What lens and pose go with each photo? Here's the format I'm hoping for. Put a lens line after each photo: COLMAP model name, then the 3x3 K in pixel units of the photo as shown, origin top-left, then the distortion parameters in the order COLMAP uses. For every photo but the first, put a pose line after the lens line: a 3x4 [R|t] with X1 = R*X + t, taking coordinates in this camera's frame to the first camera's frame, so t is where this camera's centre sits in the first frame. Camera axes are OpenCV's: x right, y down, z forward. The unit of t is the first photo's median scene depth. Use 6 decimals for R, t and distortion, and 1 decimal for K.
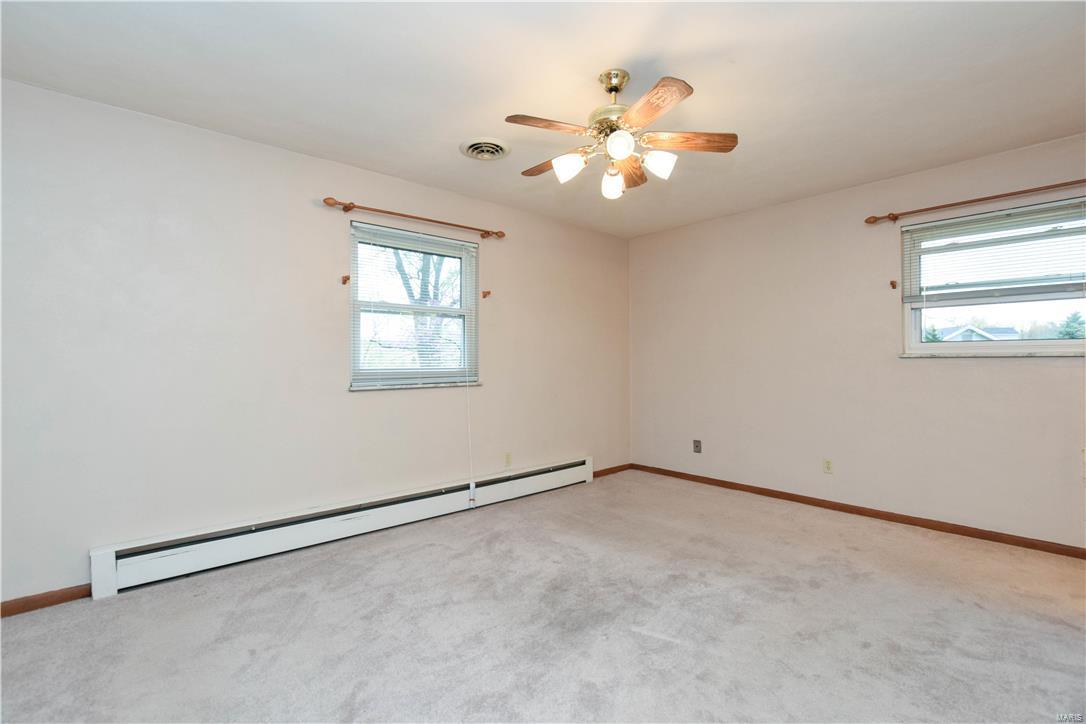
lens RADIAL K [[499.5, 0, 543.0], [0, 499.5, 362.0], [0, 0, 1]] dist [-0.013949, 0.000064]
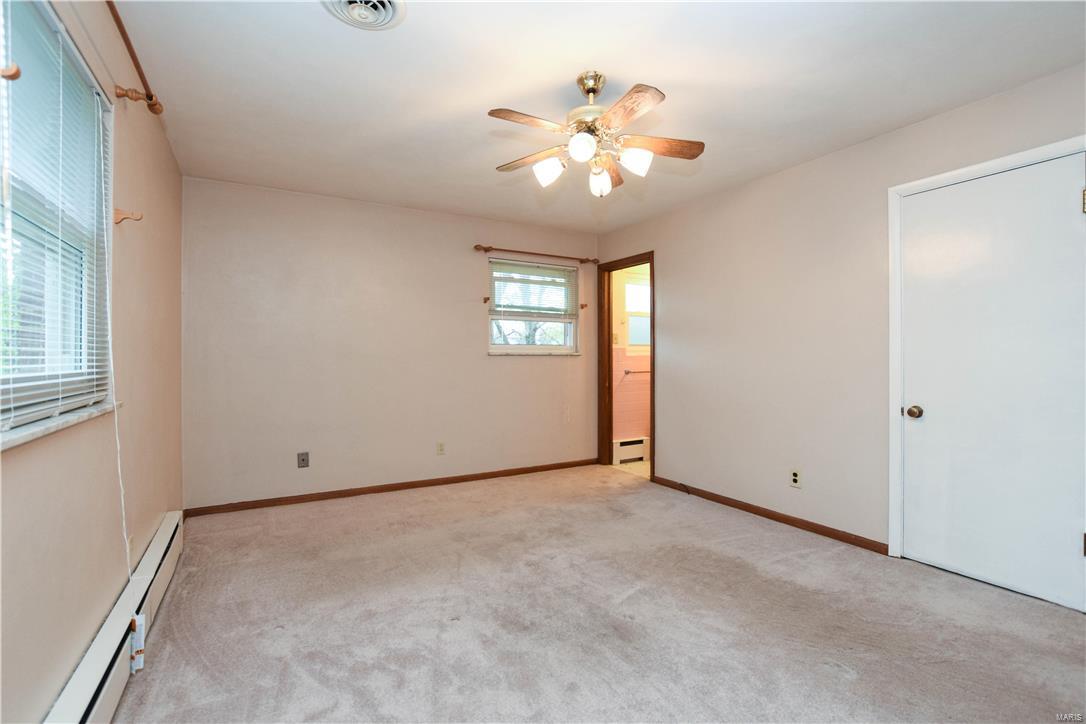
lens RADIAL K [[489.9, 0, 564.1], [0, 489.9, 359.6], [0, 0, 1]] dist [-0.038711, -0.000035]
pose [[0.174684, -0.001718, 0.984623, -0.668376], [0.002874, 0.999995, 0.001235, 0.002512], [-0.984620, 0.002614, 0.174688, 0.697959]]
